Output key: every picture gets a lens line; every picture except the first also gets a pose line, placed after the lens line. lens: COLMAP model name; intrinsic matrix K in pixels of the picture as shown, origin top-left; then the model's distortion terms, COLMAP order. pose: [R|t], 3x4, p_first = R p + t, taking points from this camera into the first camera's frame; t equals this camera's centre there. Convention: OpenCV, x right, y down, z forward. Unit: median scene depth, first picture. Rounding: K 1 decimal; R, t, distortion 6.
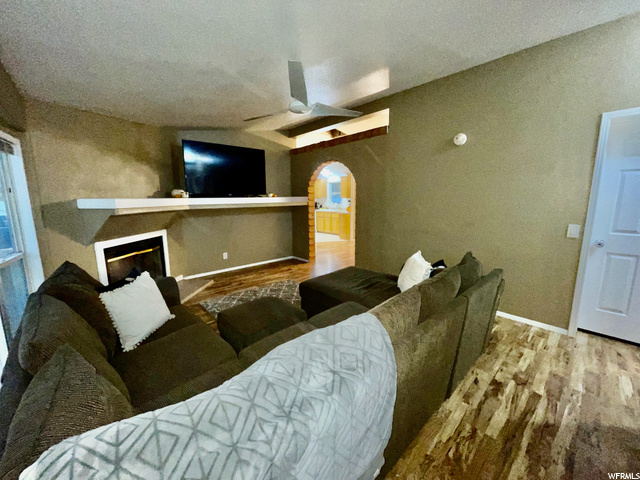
lens RADIAL K [[256.3, 0, 320.2], [0, 256.3, 239.7], [0, 0, 1]] dist [-0.004474, -0.000263]
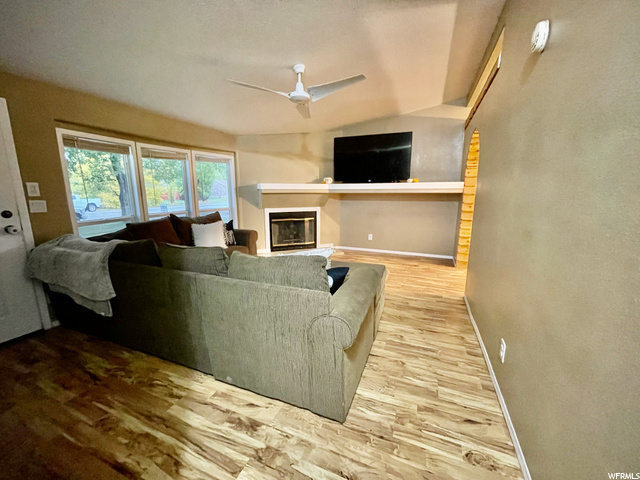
lens RADIAL K [[256.3, 0, 319.8], [0, 256.3, 238.0], [0, 0, 1]] dist [-0.004474, -0.000263]
pose [[0.426993, 0.177304, -0.886702, 1.283649], [-0.149241, 0.980959, 0.124284, -0.089612], [0.891854, 0.079264, 0.445324, 0.766818]]
